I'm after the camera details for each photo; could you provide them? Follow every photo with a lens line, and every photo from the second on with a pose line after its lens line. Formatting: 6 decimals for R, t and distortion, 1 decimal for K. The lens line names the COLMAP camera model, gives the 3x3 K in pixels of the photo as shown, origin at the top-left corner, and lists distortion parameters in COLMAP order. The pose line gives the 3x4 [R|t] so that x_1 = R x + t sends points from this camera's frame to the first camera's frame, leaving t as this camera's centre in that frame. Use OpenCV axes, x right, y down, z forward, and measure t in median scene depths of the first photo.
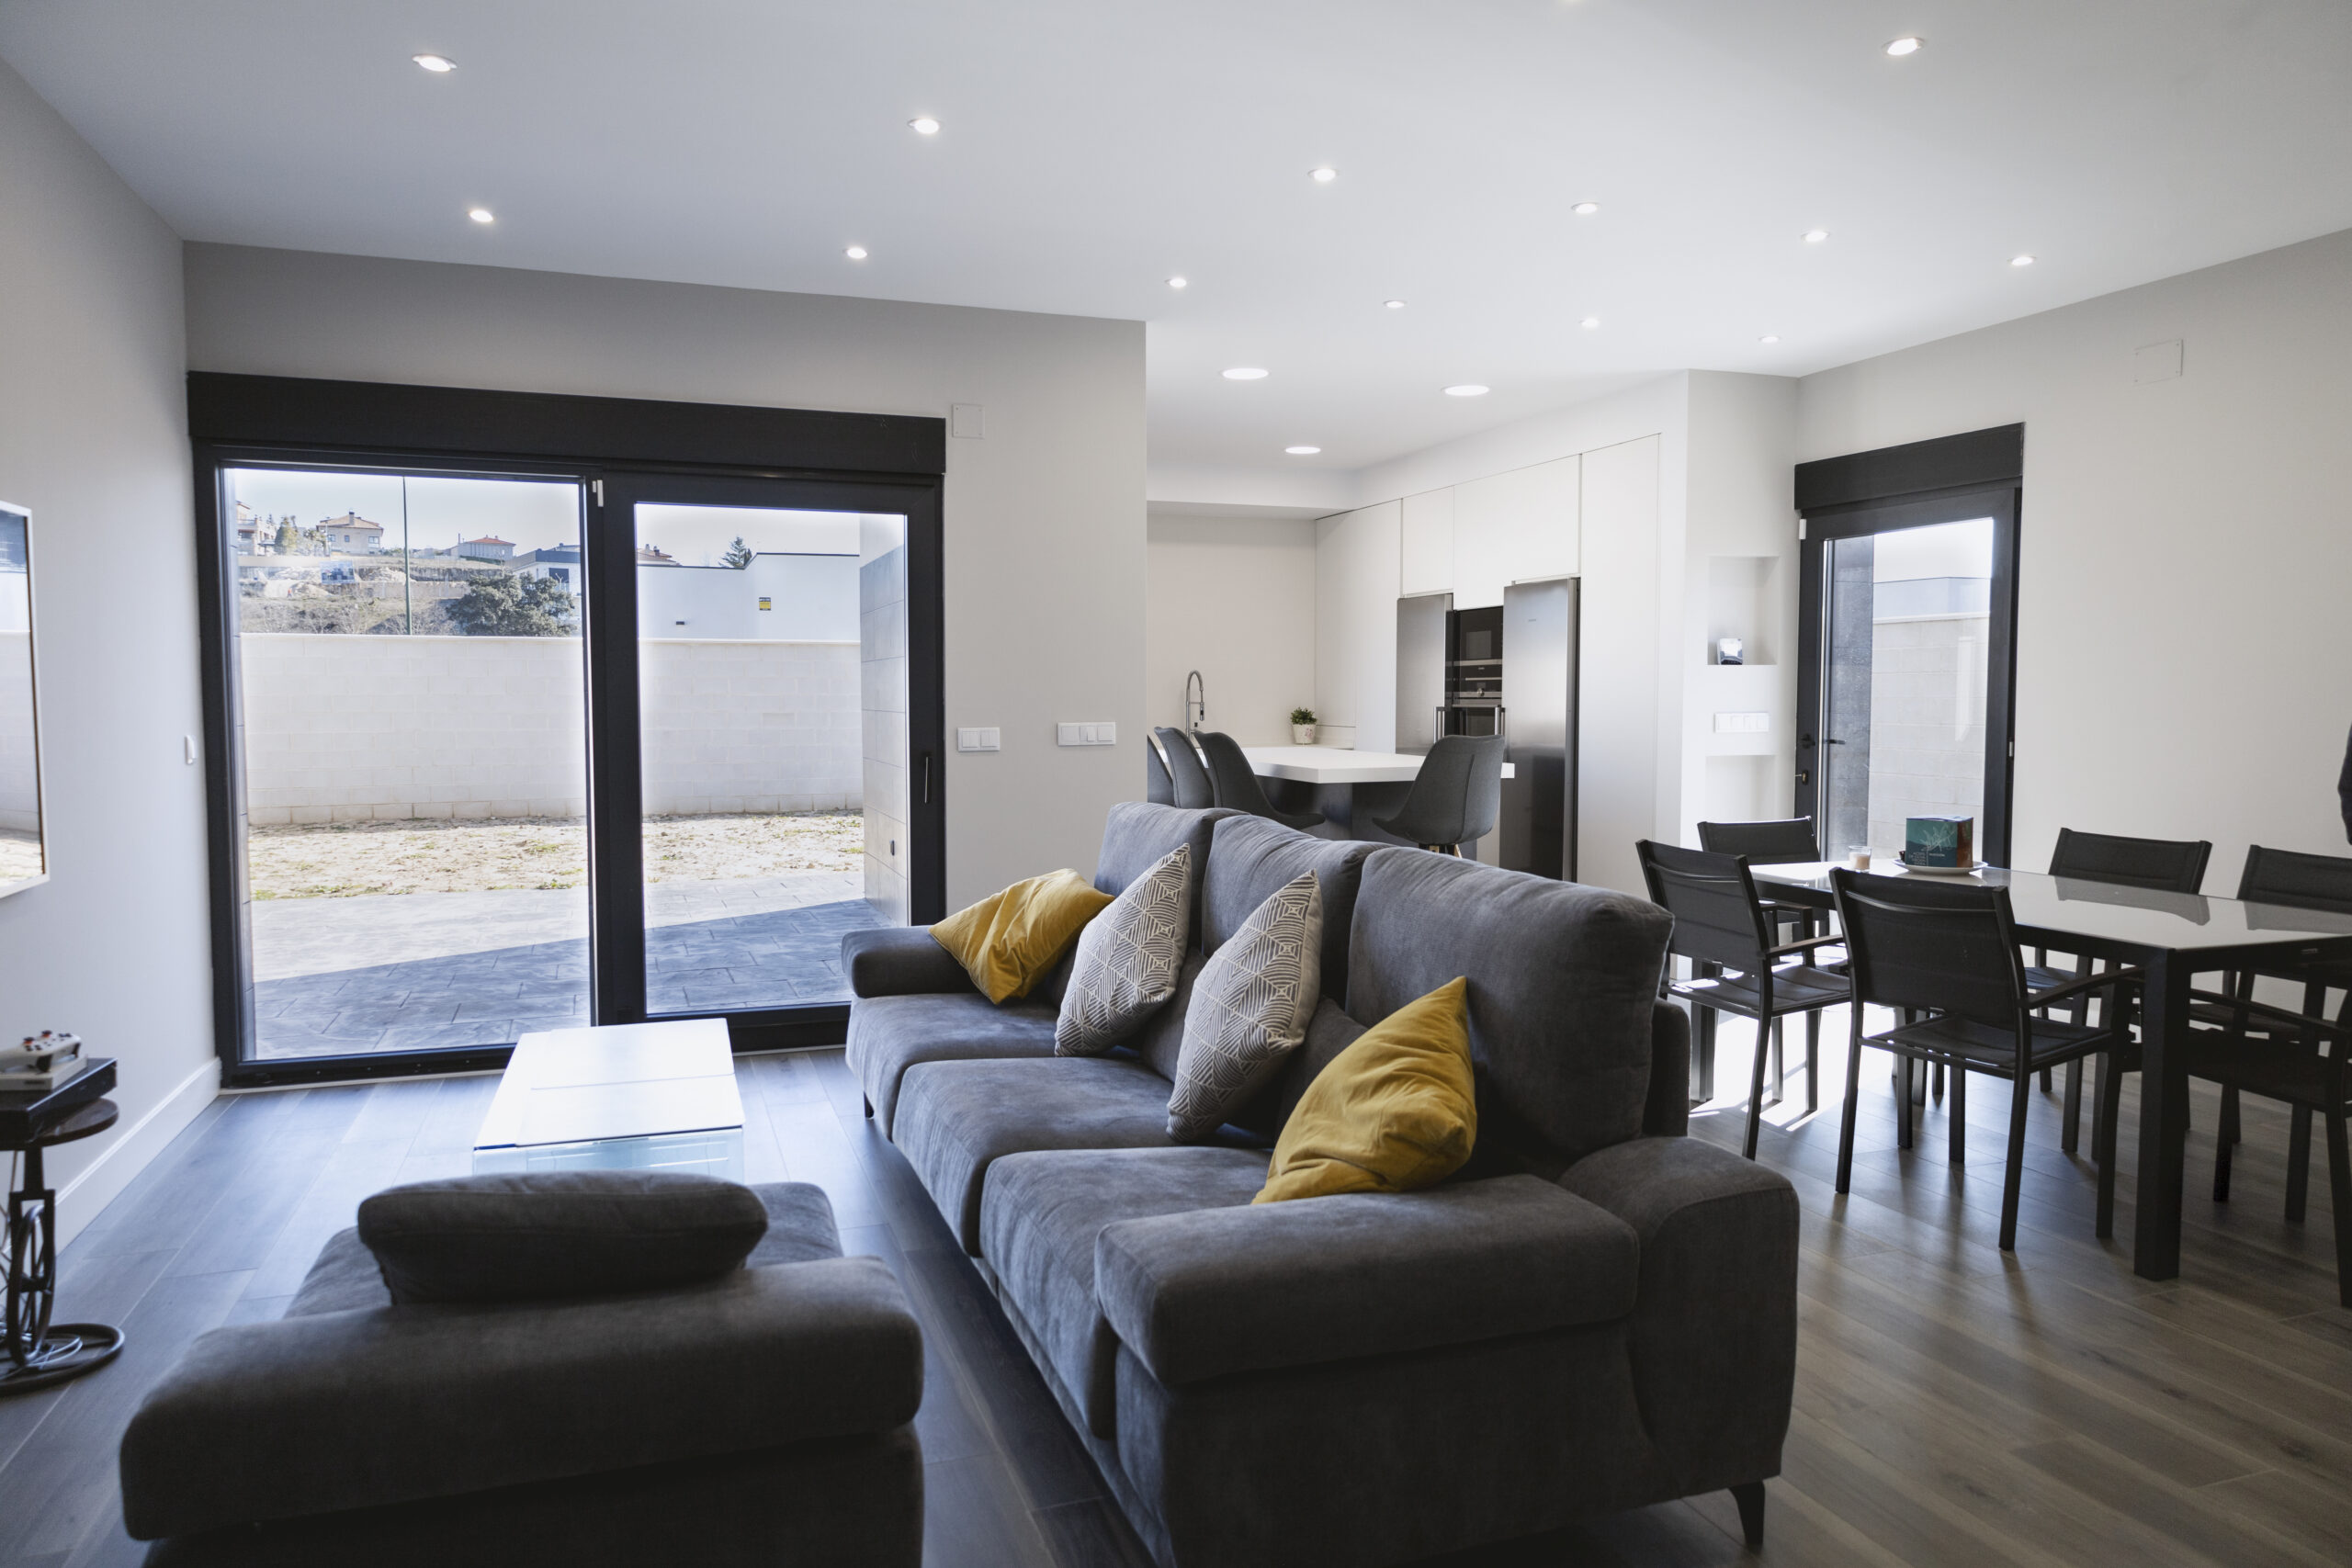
lens RADIAL K [[1614.8, 0, 1190.2], [0, 1614.8, 788.5], [0, 0, 1]] dist [-0.009915, -0.000422]
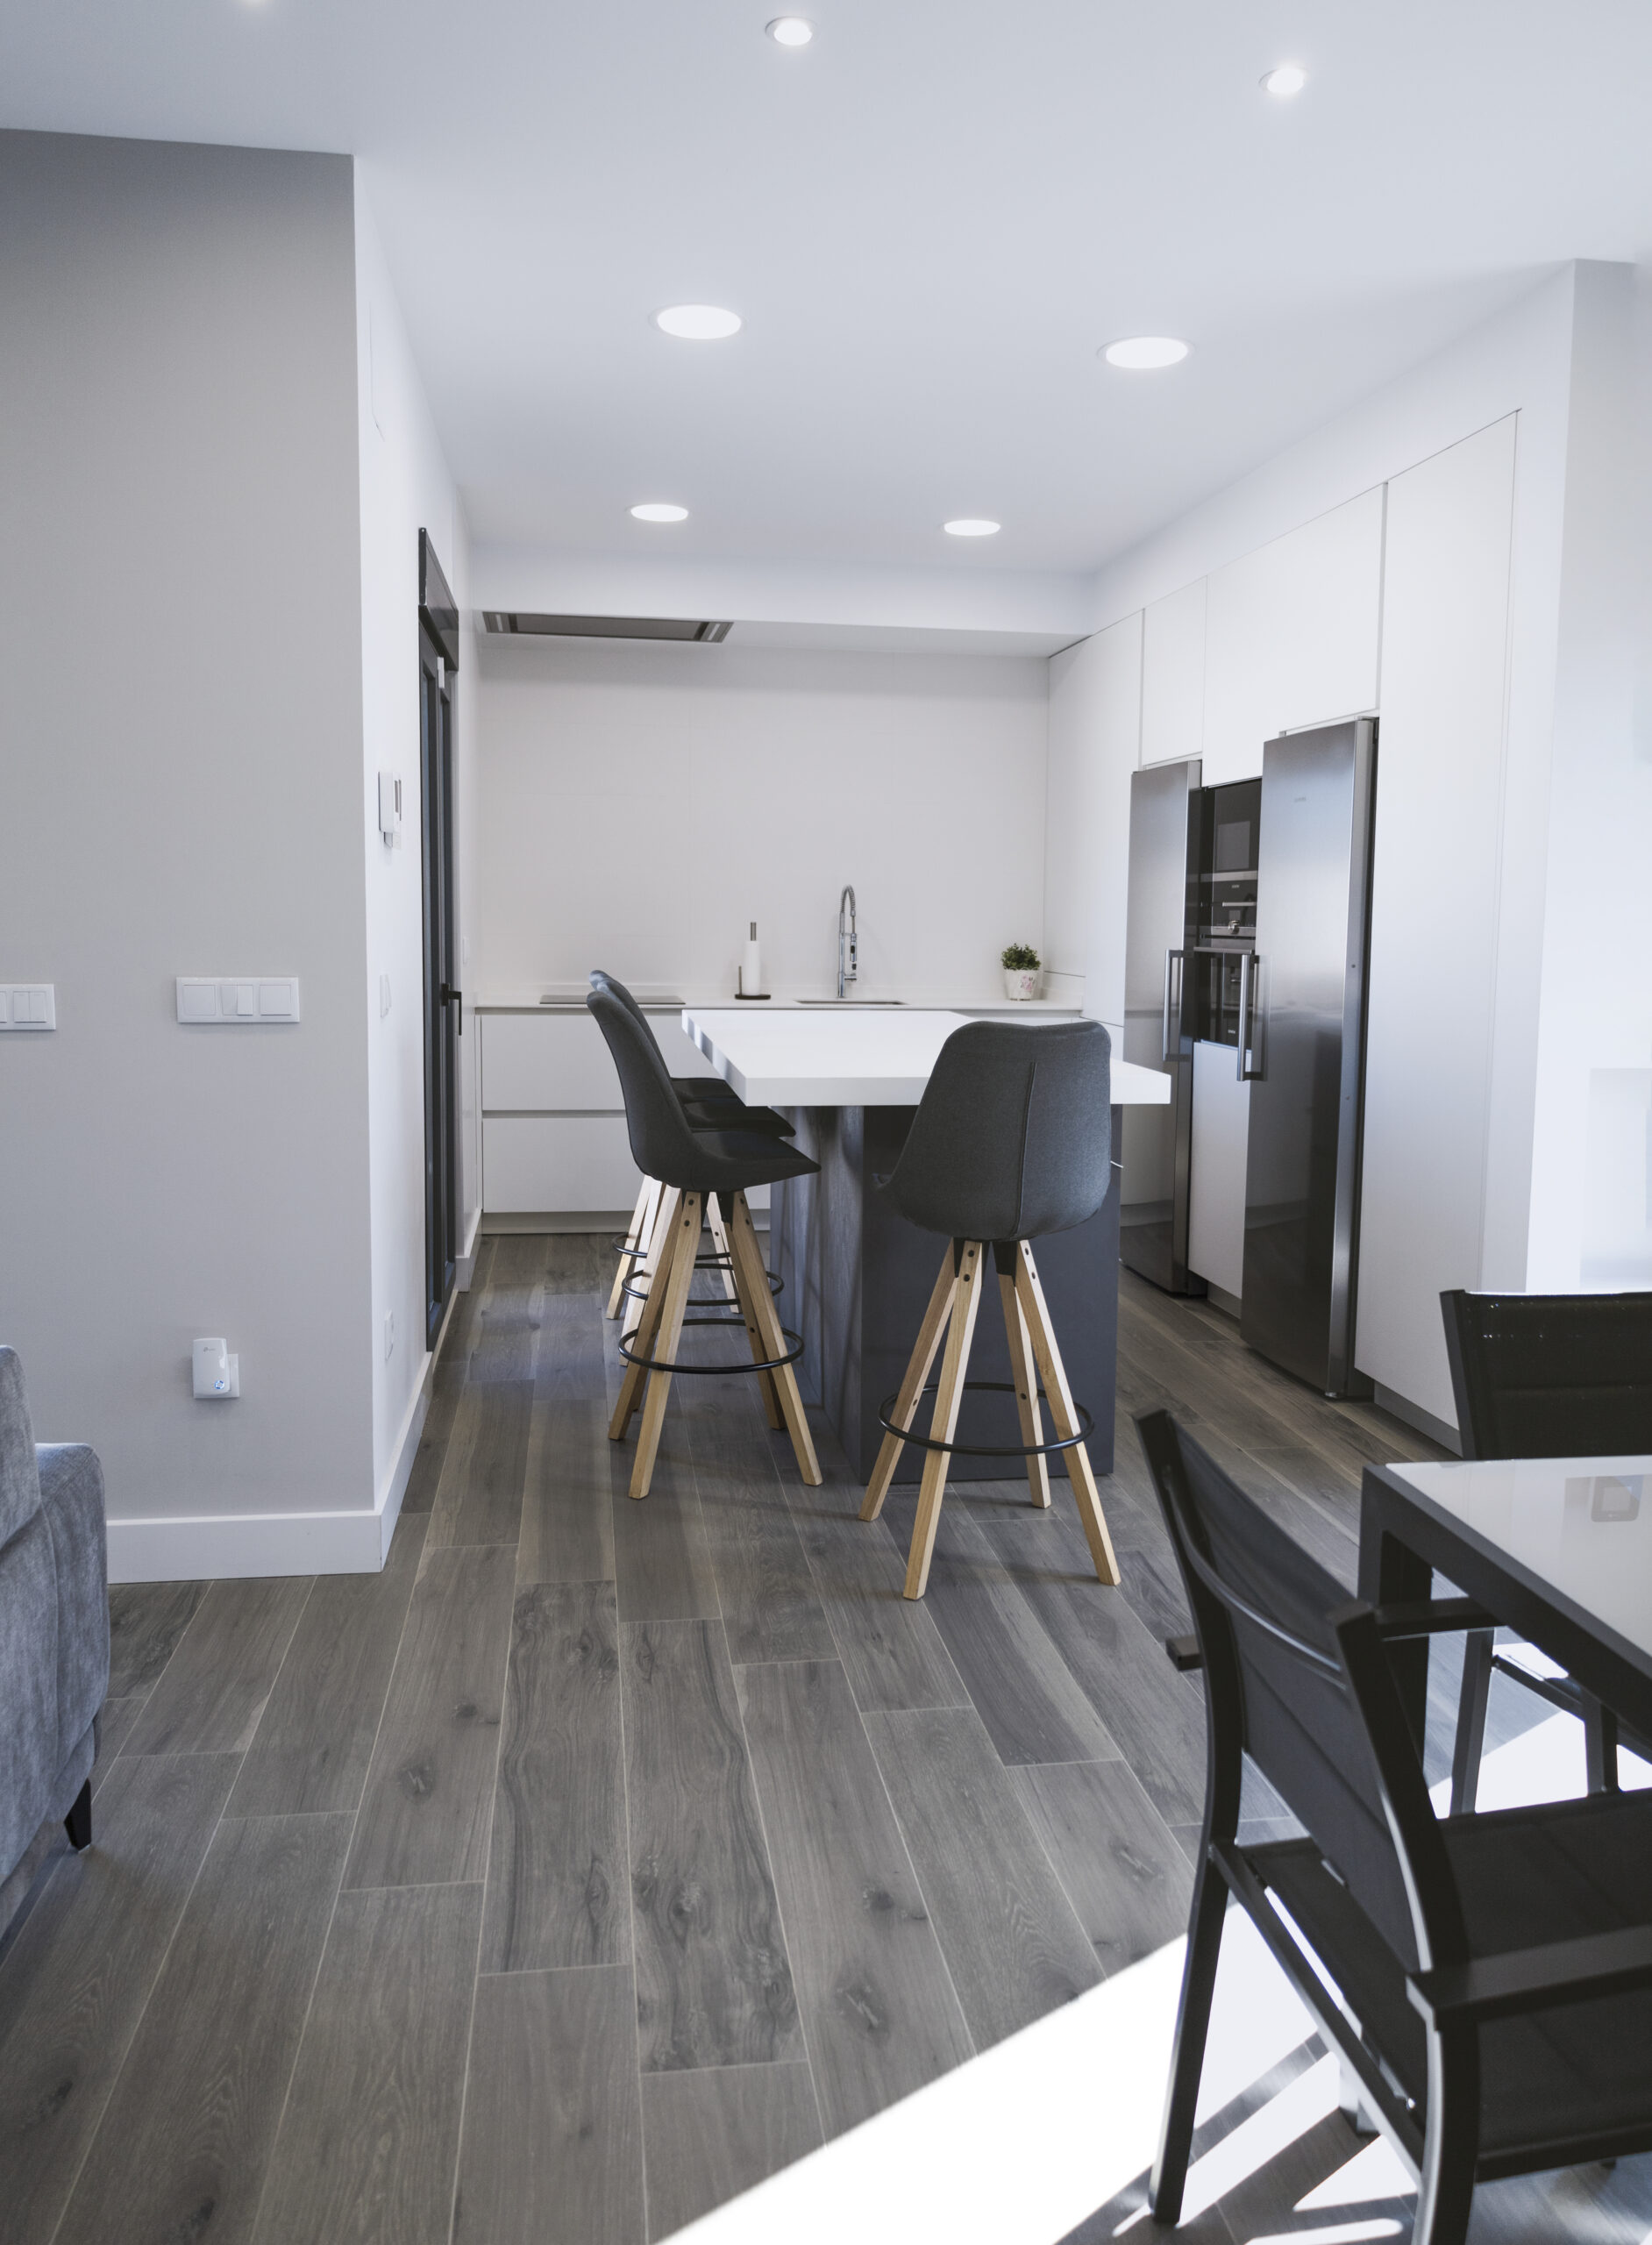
lens RADIAL K [[1706.1, 0, 850.0], [0, 1706.1, 1073.4], [0, 0, 1]] dist [0.003561, 0.004817]
pose [[0.982513, 0.034356, -0.182995, 0.158309], [-0.028045, 0.998923, 0.036962, -0.025648], [0.184068, -0.031184, 0.982419, 0.364205]]
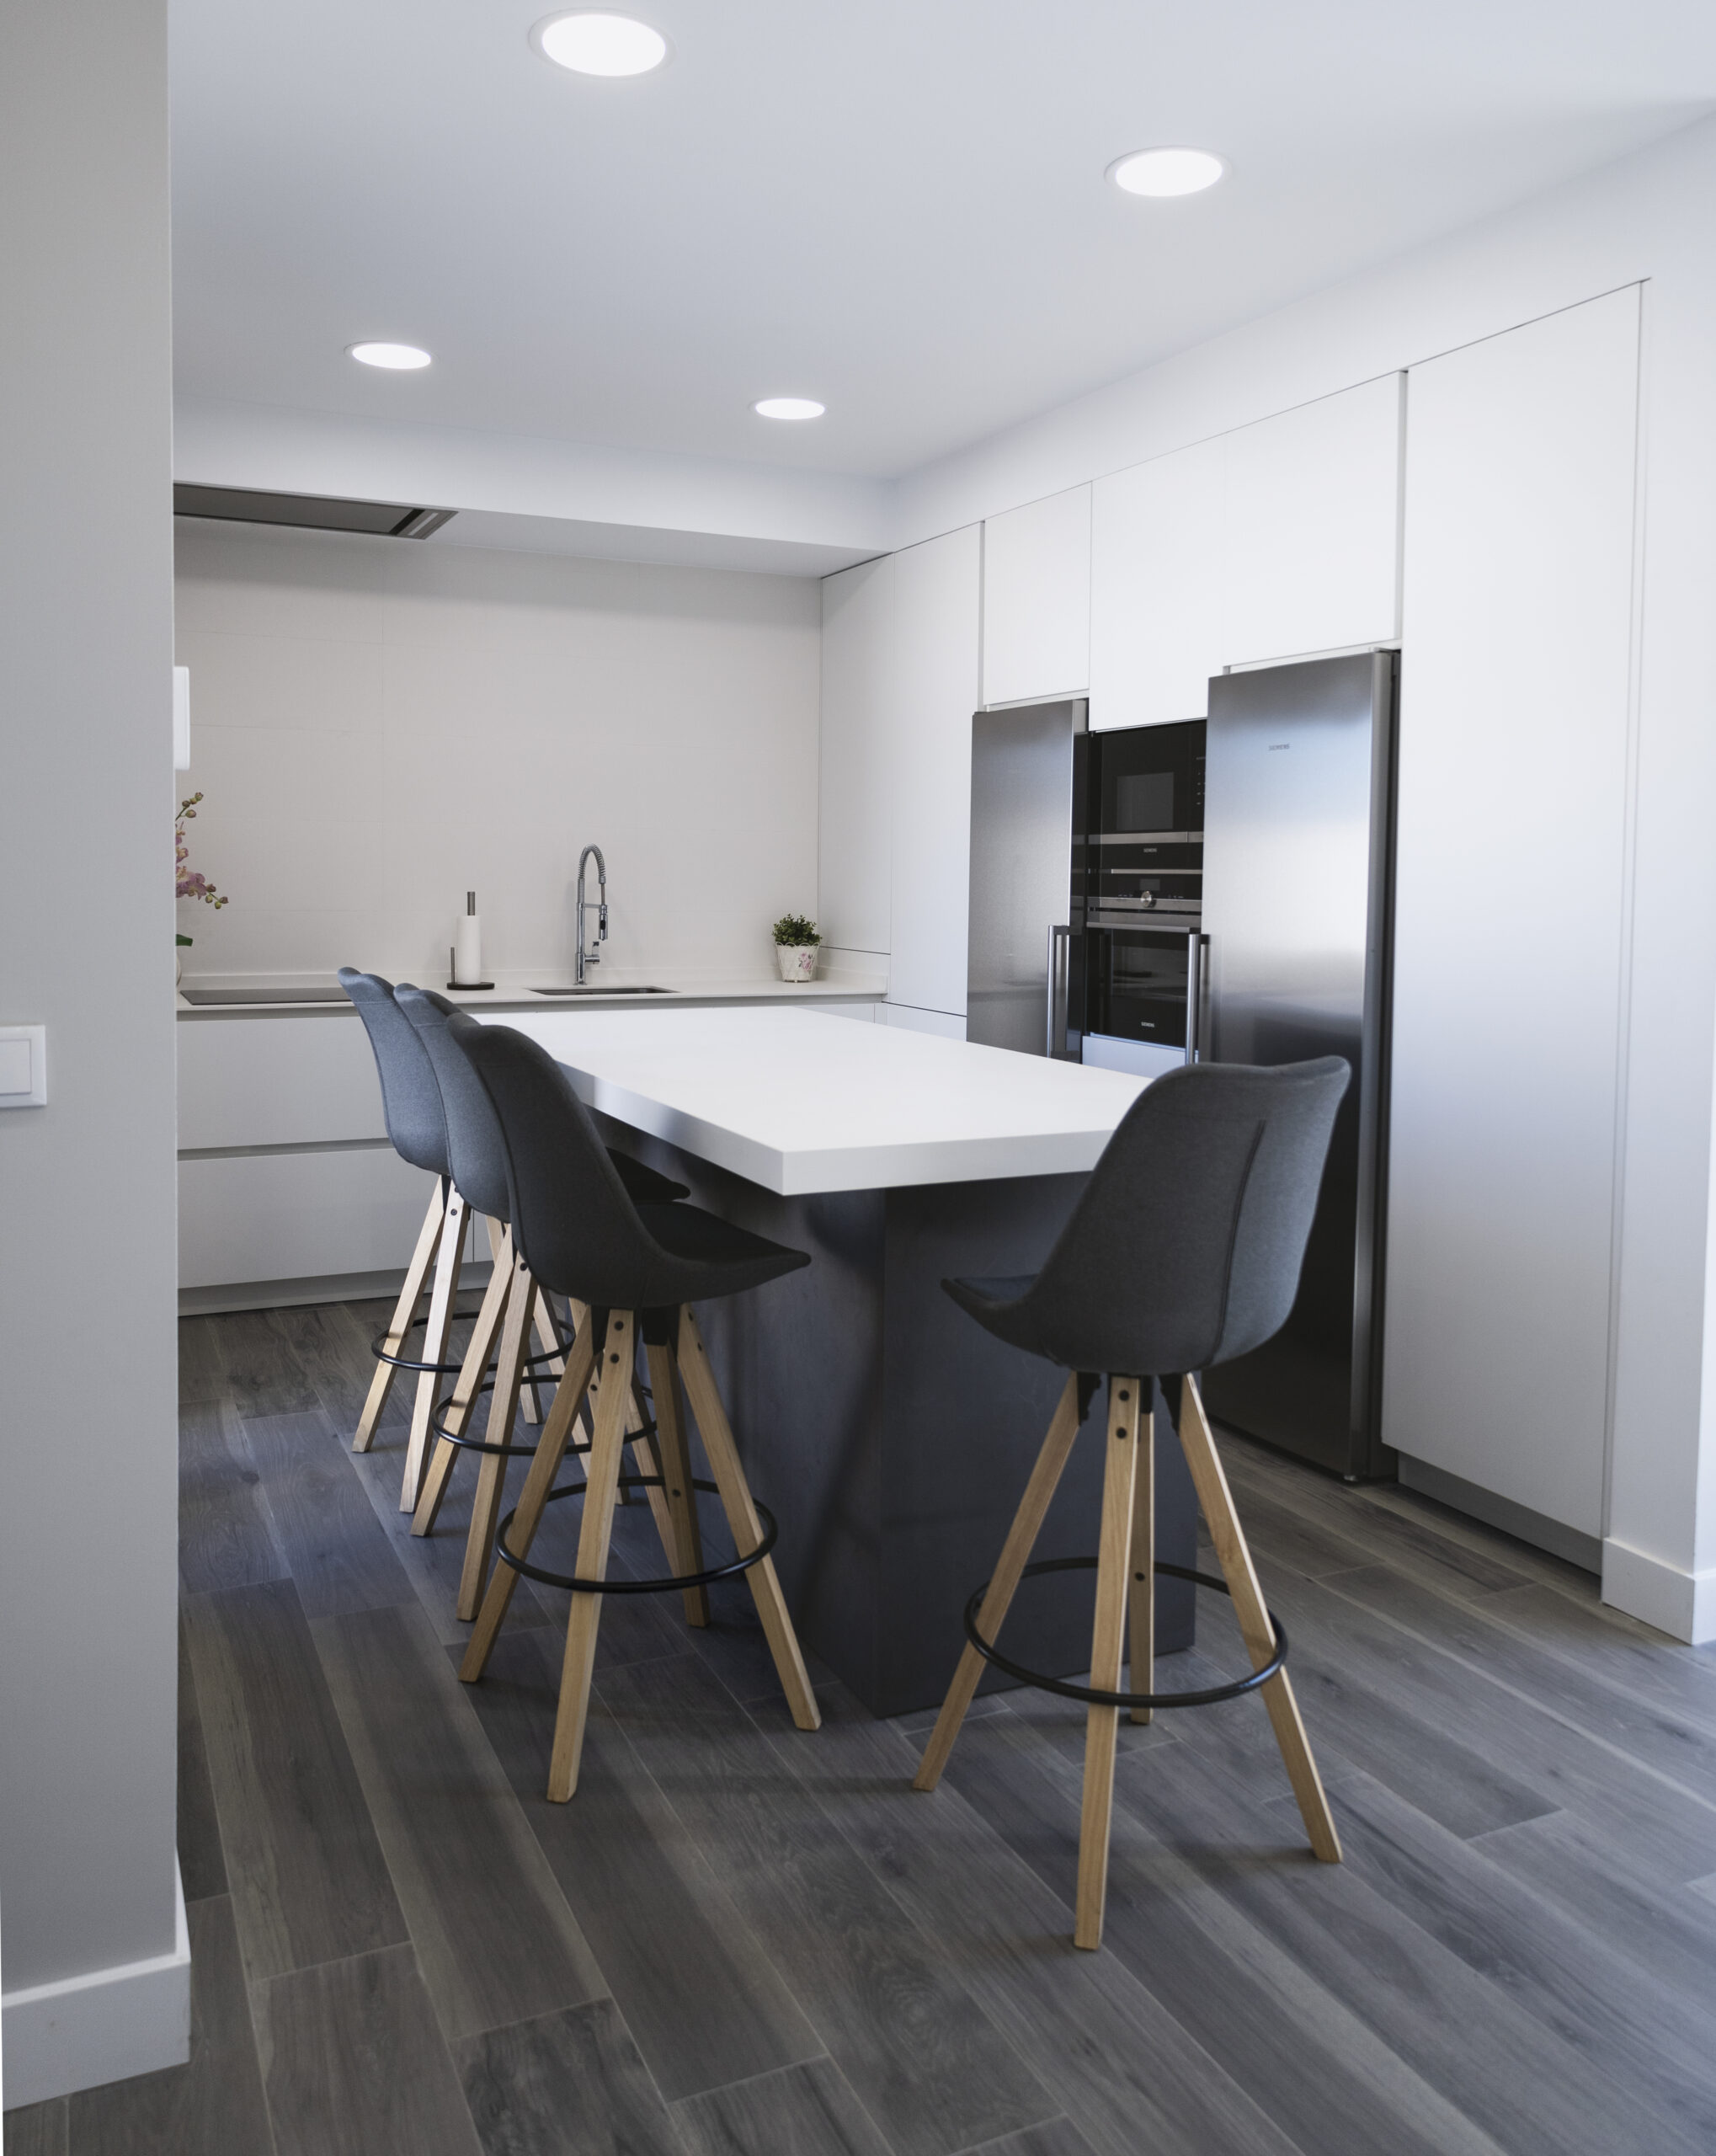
lens RADIAL K [[1744.5, 0, 928.9], [0, 1744.5, 935.3], [0, 0, 1]] dist [-0.004632, 0.017248]
pose [[0.991923, 0.008874, 0.126534, 0.047757], [-0.006163, 0.999743, -0.021806, -0.036851], [-0.126695, 0.020850, 0.991722, 0.486908]]
